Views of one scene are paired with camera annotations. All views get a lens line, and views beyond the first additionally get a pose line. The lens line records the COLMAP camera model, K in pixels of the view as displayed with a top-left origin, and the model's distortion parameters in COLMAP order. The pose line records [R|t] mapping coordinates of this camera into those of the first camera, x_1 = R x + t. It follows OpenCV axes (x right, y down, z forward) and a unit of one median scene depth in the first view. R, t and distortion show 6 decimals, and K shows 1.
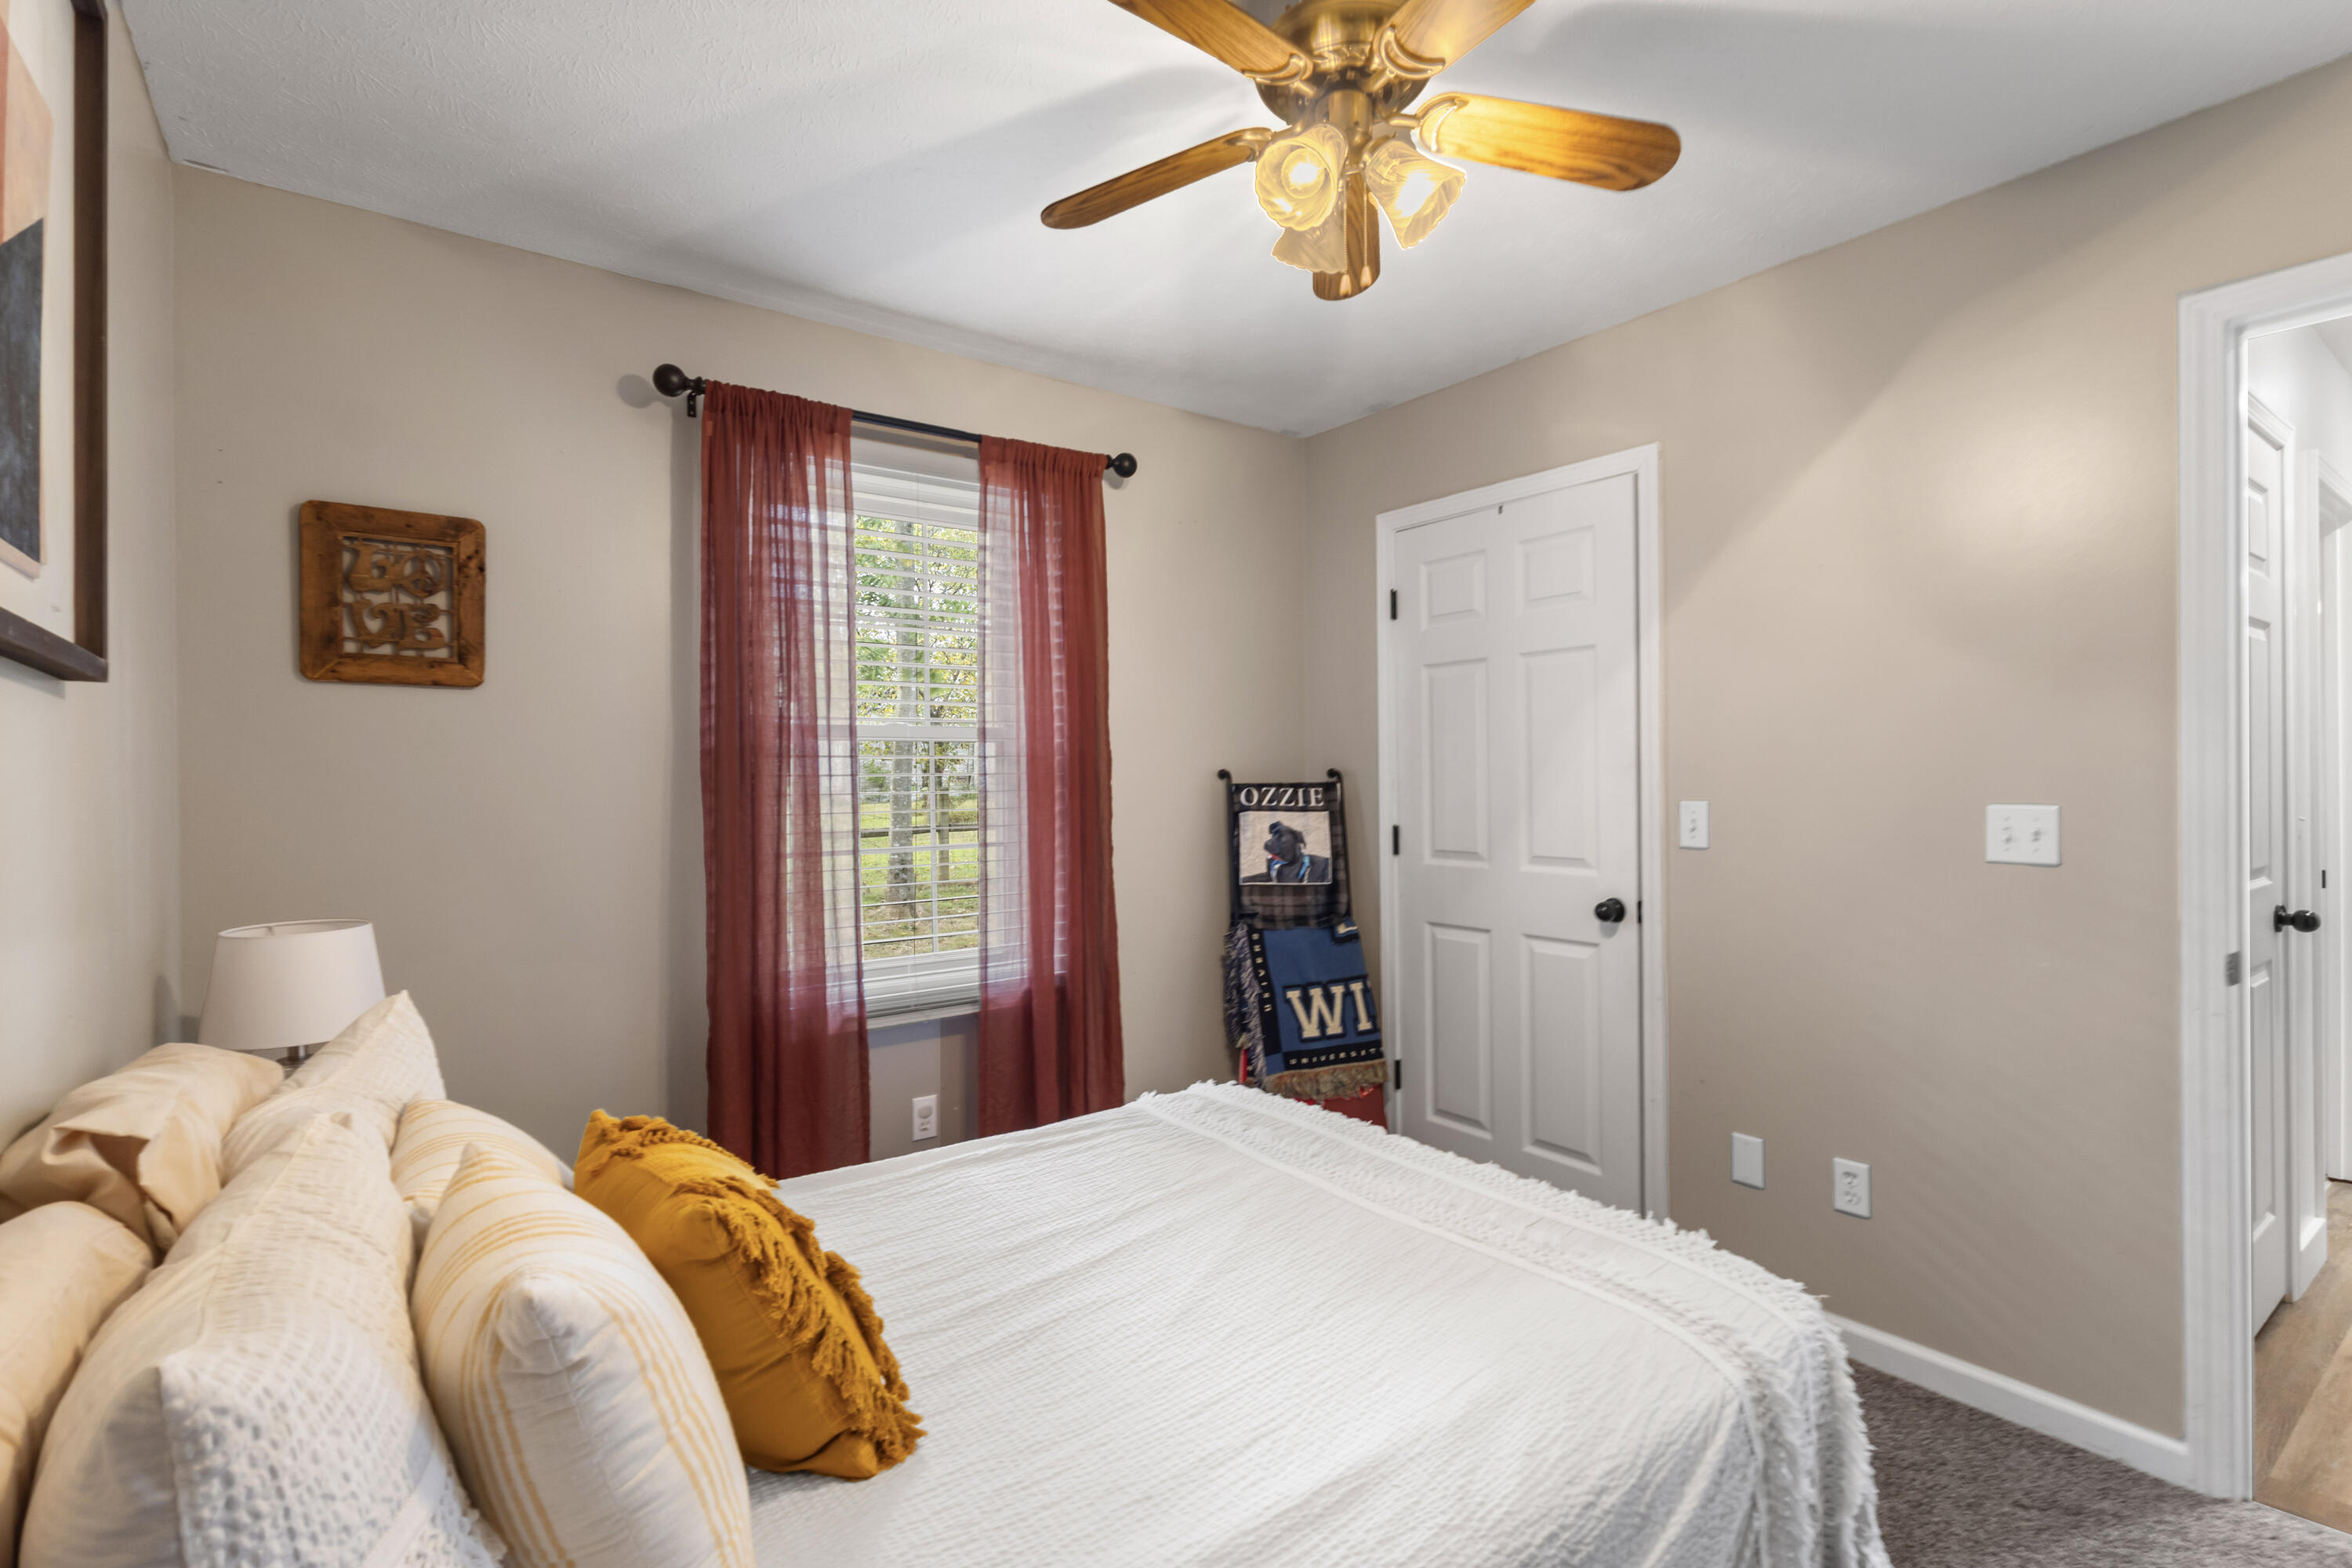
lens RADIAL K [[1082.7, 0, 1171.7], [0, 1082.7, 775.1], [0, 0, 1]] dist [0.001599, -0.000511]
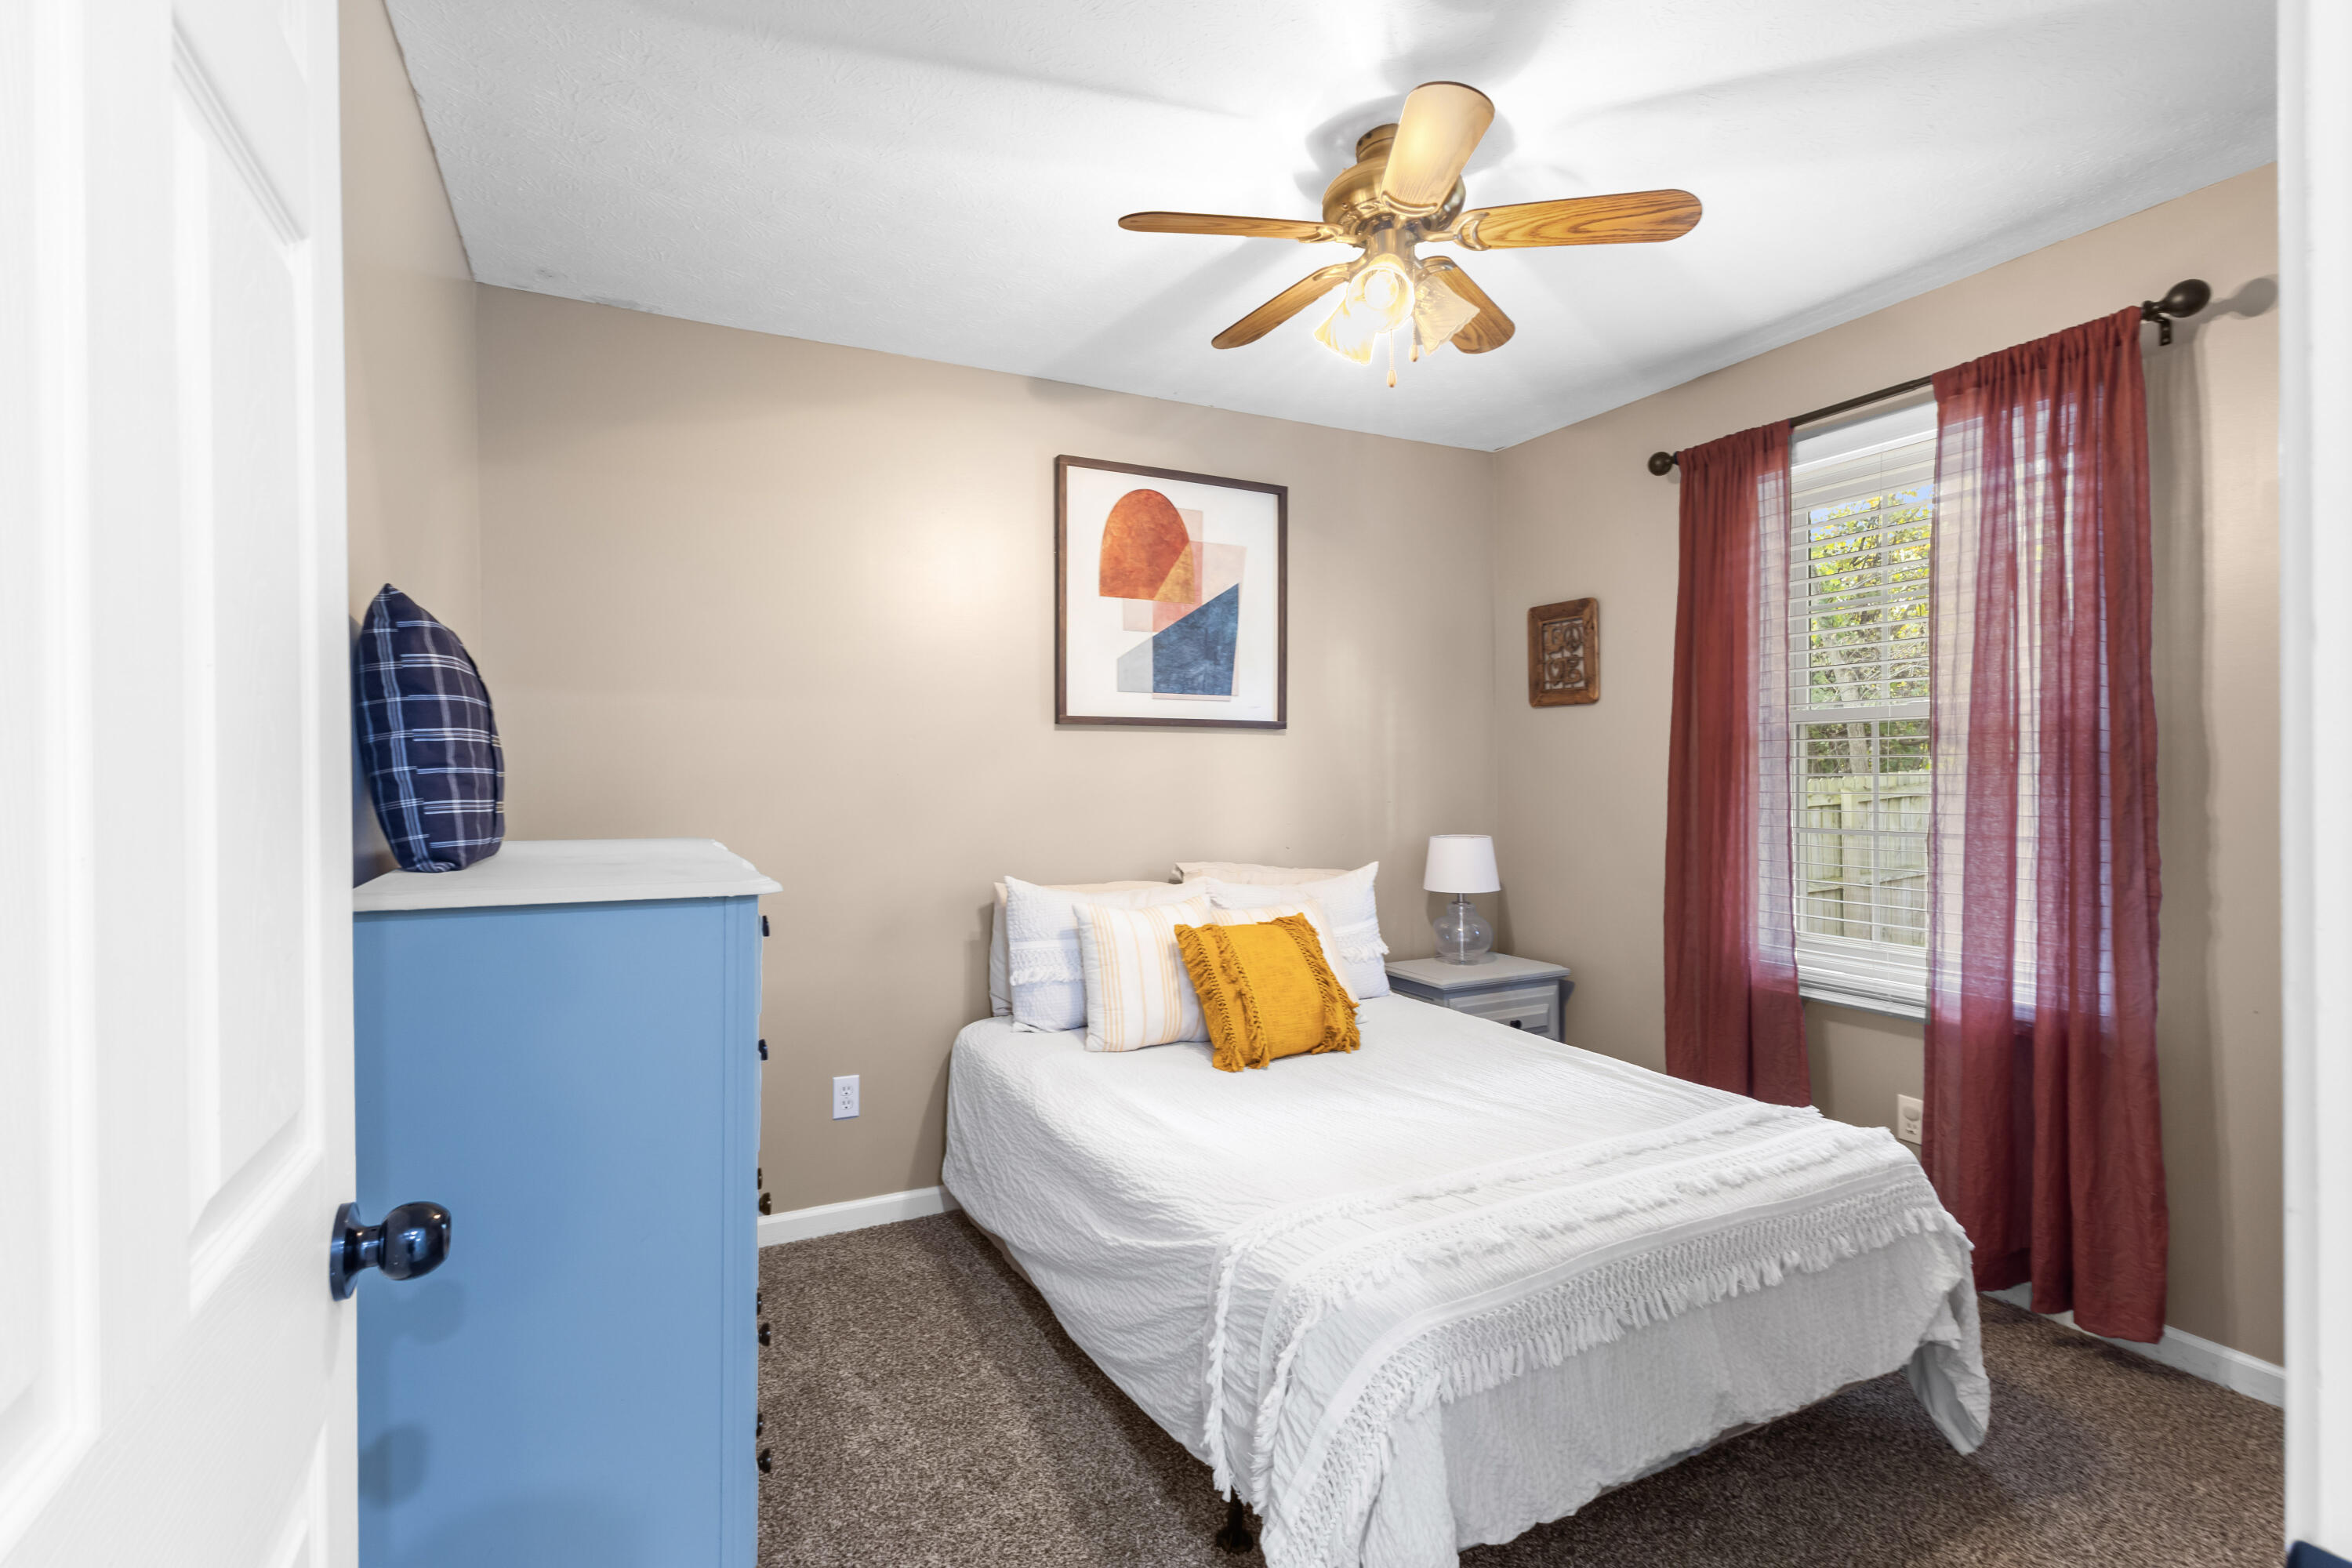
lens RADIAL K [[1082.7, 0, 1175.1], [0, 1082.7, 780.9], [0, 0, 1]] dist [0.001599, -0.000511]
pose [[-0.158493, 0.015991, -0.987231, 0.962561], [0.007783, 0.999858, 0.014946, 0.002537], [0.987329, -0.005314, -0.158595, 0.623602]]
